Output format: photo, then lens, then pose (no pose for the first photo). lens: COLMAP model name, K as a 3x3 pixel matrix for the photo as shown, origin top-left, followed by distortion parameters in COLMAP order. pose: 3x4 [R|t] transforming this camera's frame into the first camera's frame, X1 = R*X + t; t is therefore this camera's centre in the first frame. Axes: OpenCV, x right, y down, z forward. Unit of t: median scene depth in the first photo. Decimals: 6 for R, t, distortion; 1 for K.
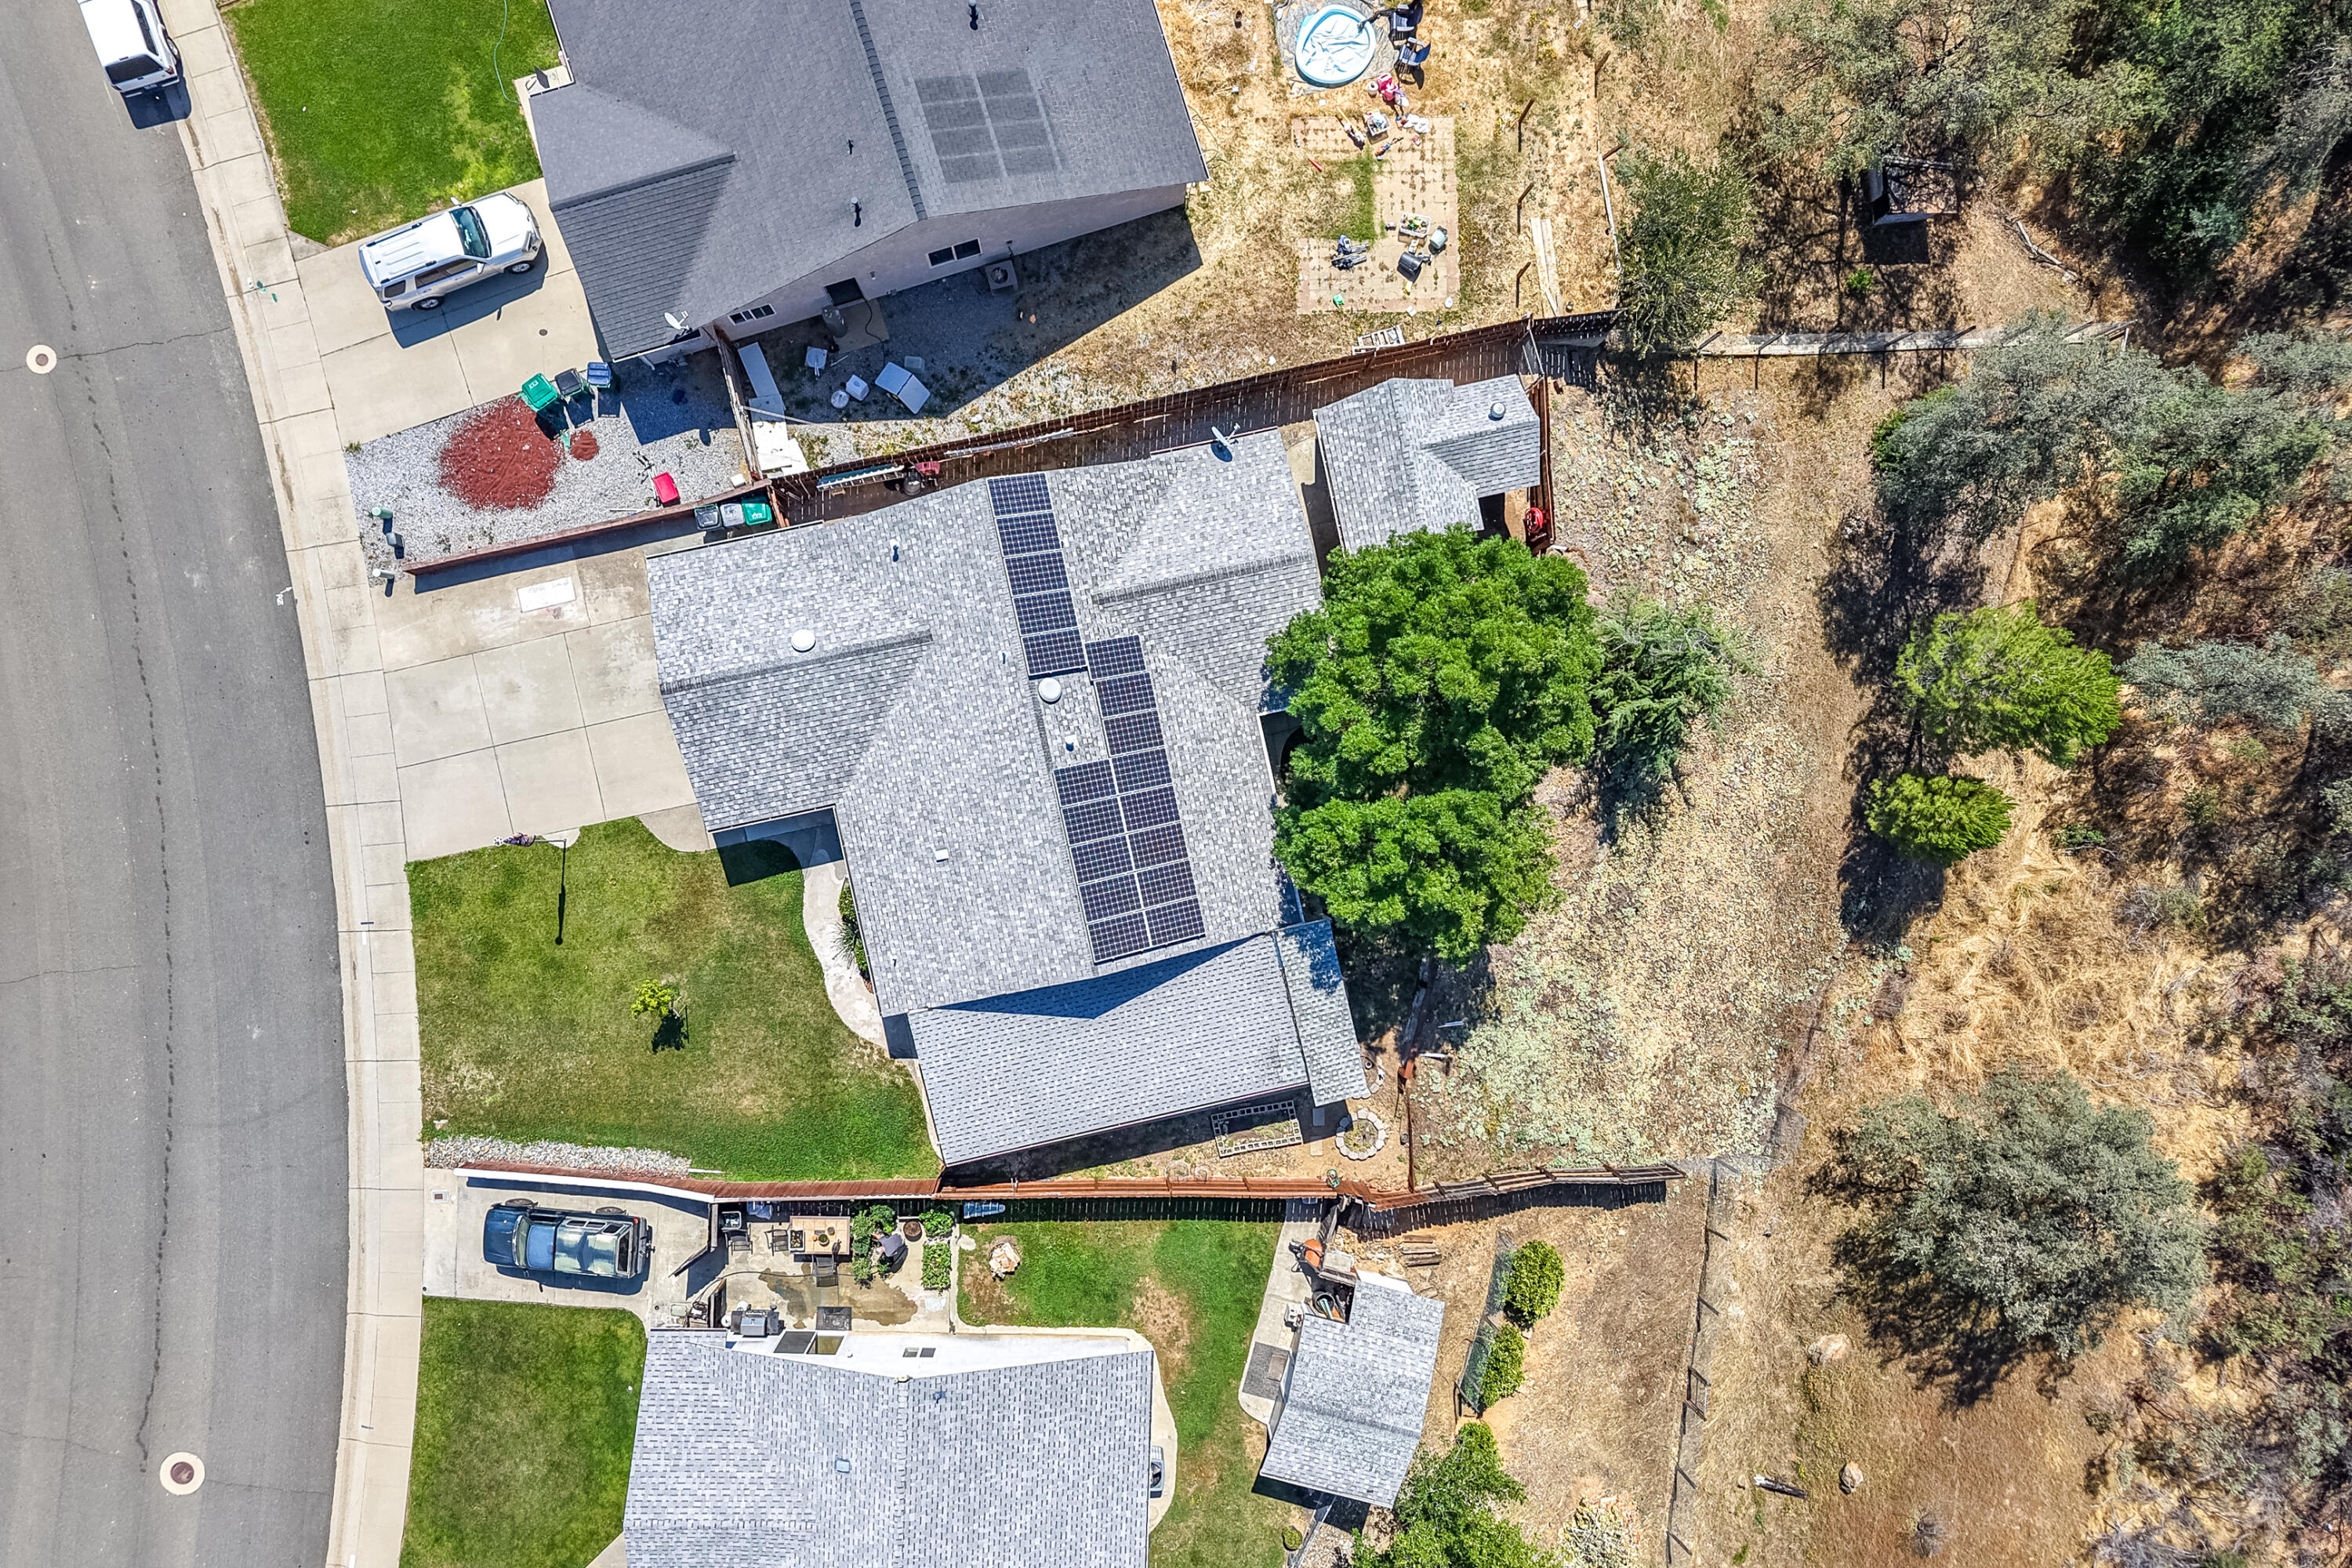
lens RADIAL K [[1588.1, 0, 1160.8], [0, 1588.1, 820.0], [0, 0, 1]] dist [0.027240, -0.028825]
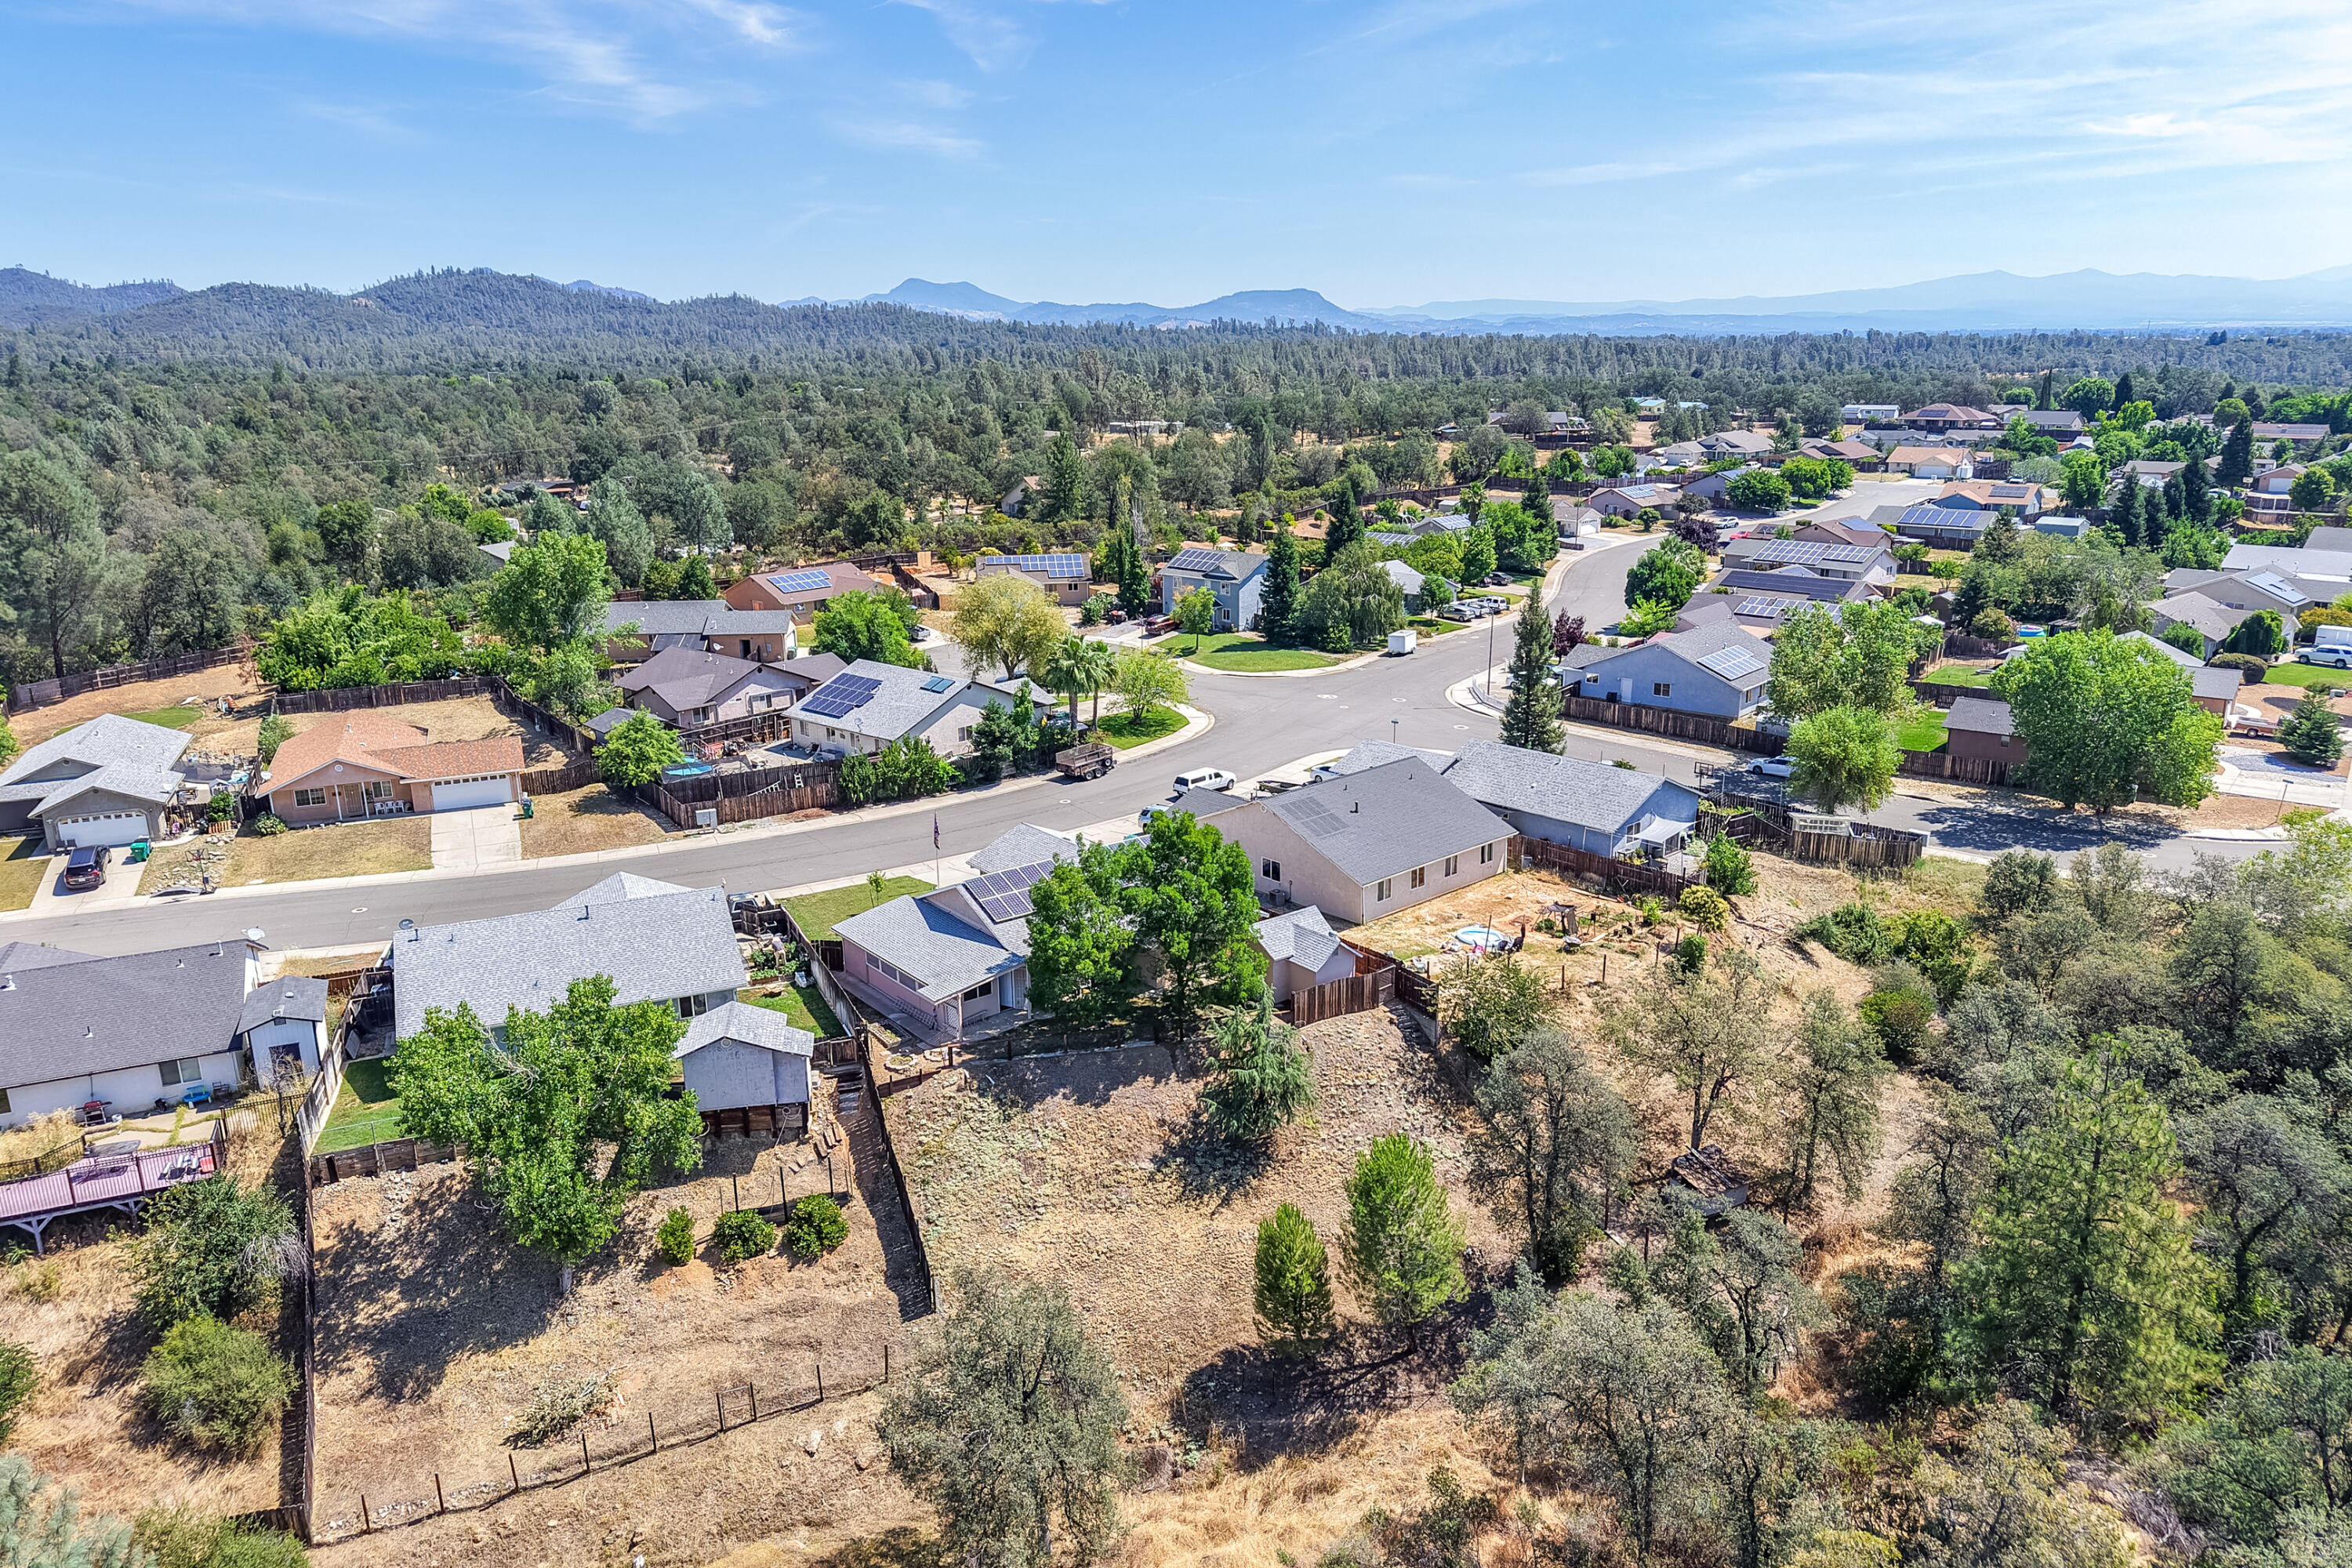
lens RADIAL K [[1559.2, 0, 1172.7], [0, 1559.2, 860.6], [0, 0, 1]] dist [0.018596, -0.002957]
pose [[0.419772, 0.240869, -0.875085, 1.516608], [-0.907243, 0.139483, -0.396805, 0.537312], [0.026481, 0.960482, 0.277078, 0.415183]]
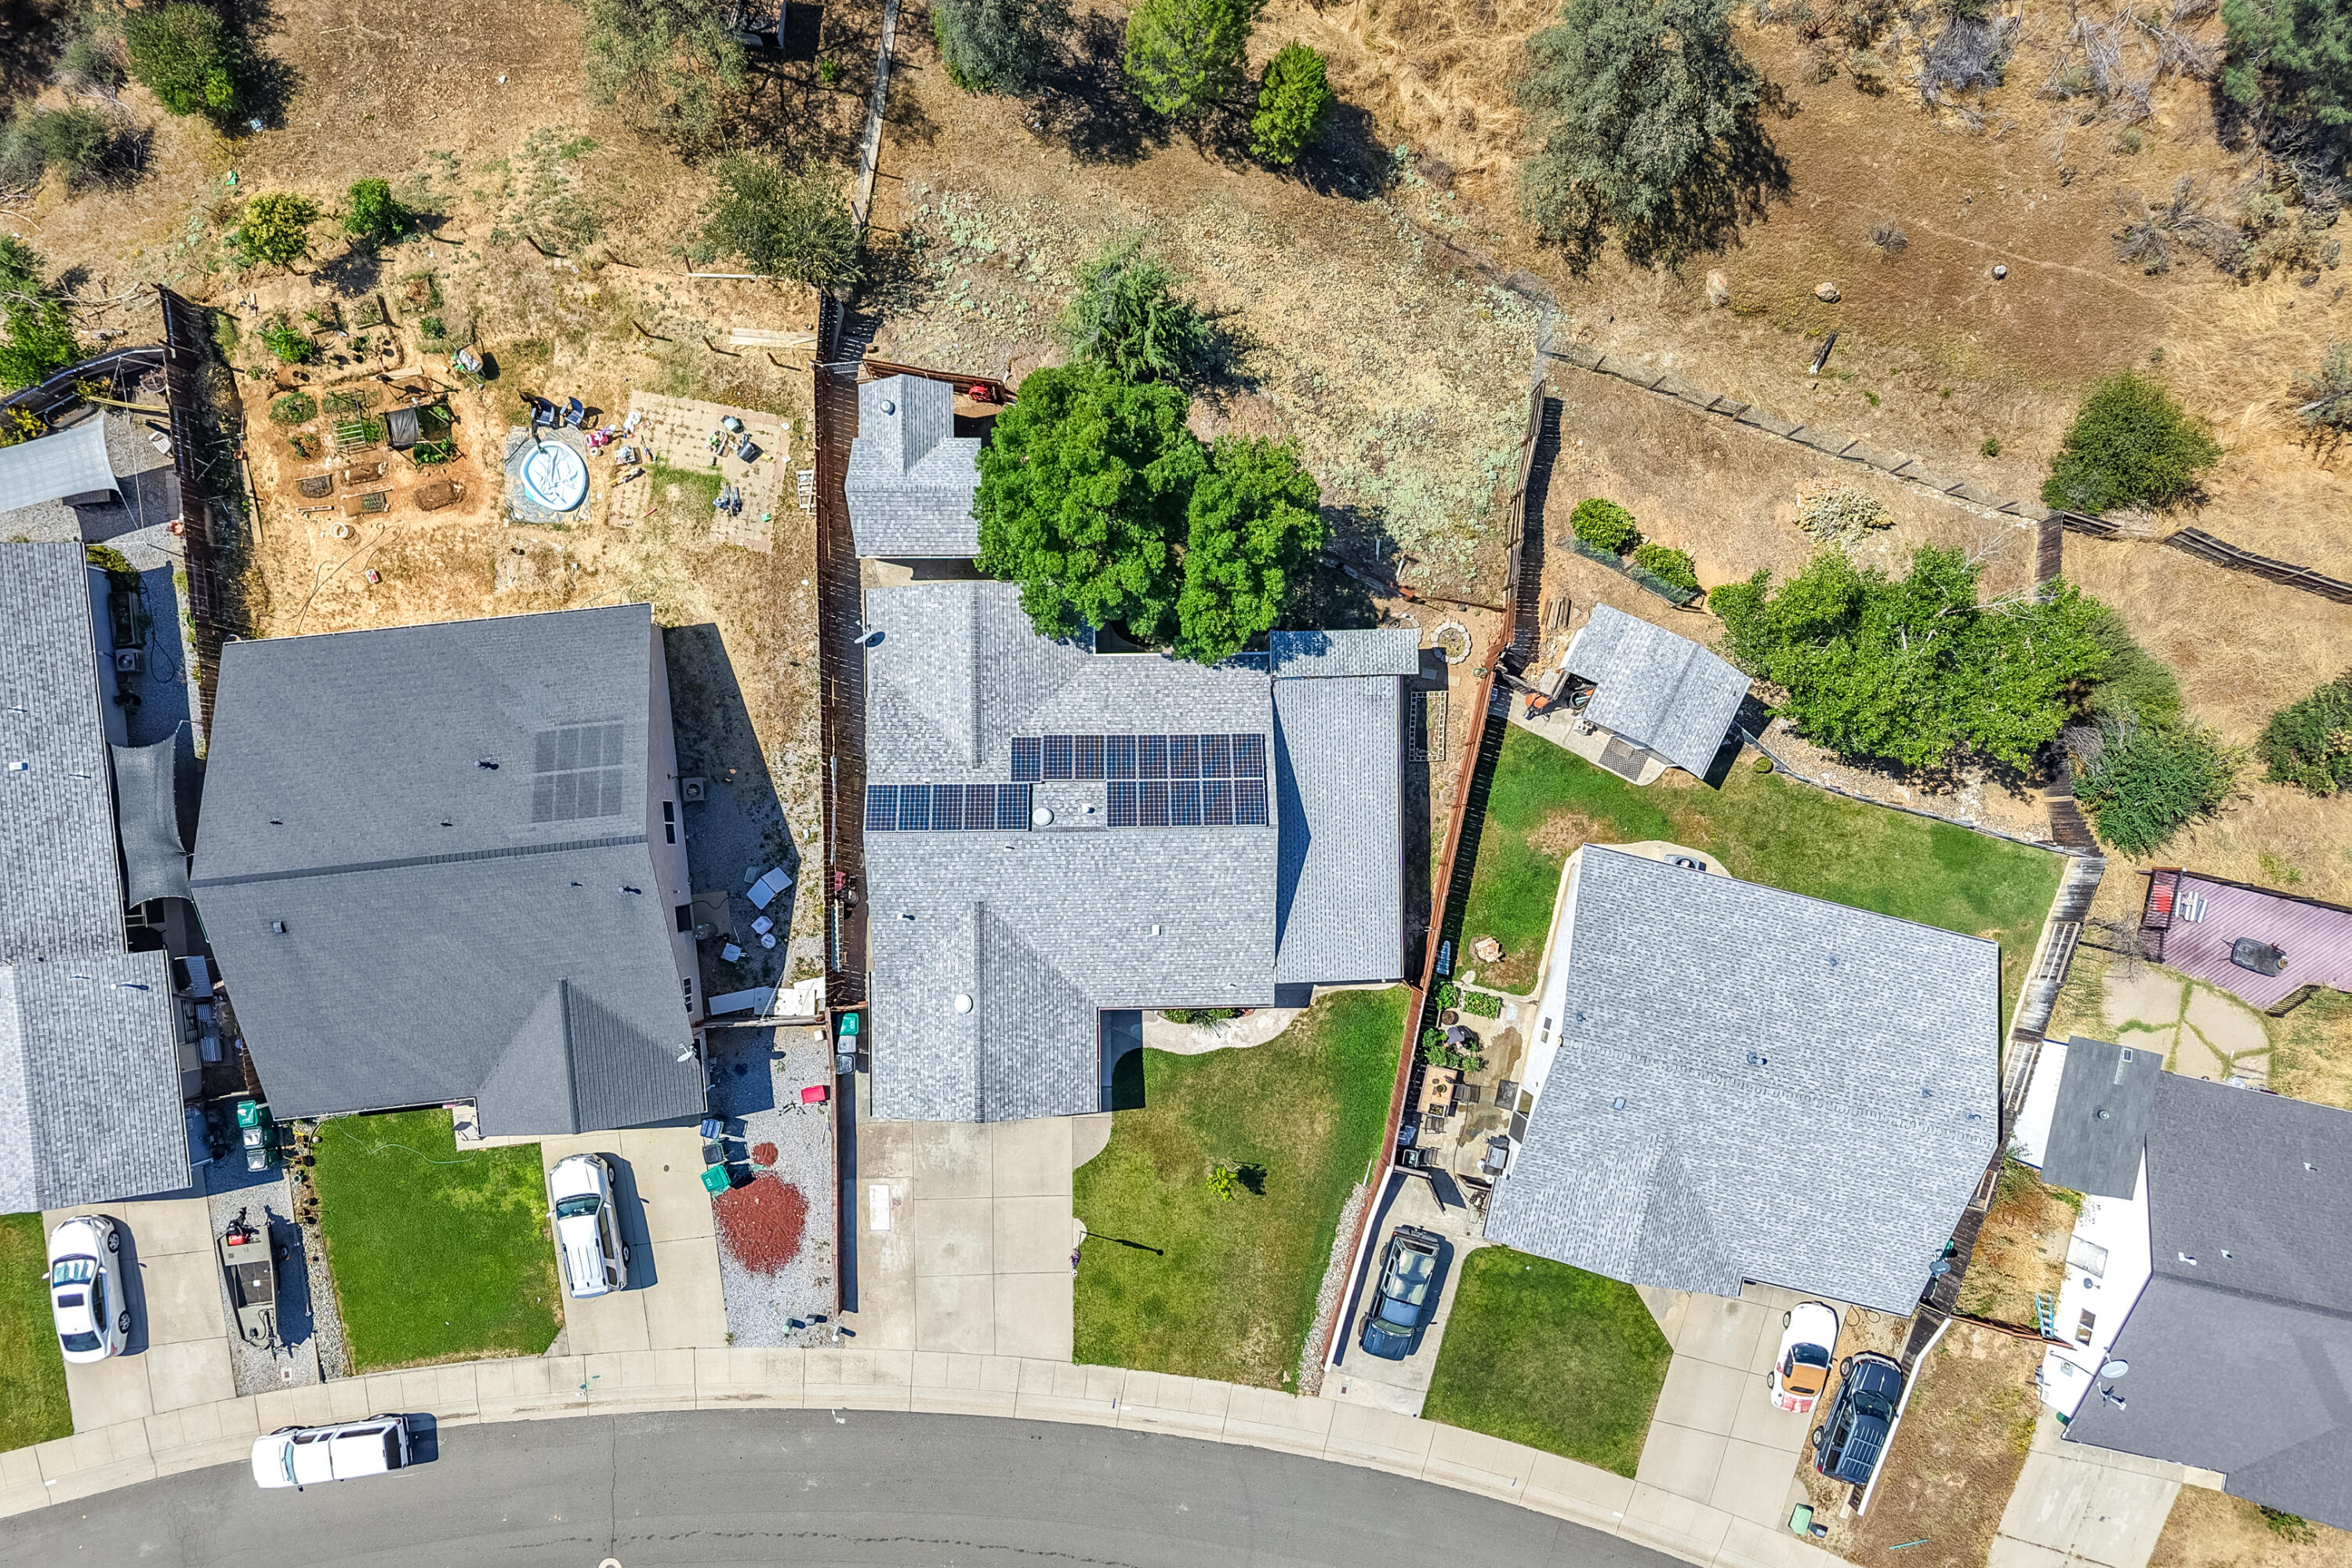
lens RADIAL K [[1535.9, 0, 1175.9], [0, 1535.9, 839.7], [0, 0, 1]] dist [0.028539, -0.027552]
pose [[0.202302, -0.978697, -0.035008, -0.022457], [0.979136, 0.201435, 0.026778, -0.007845], [-0.019155, -0.039695, 0.999028, -0.169981]]
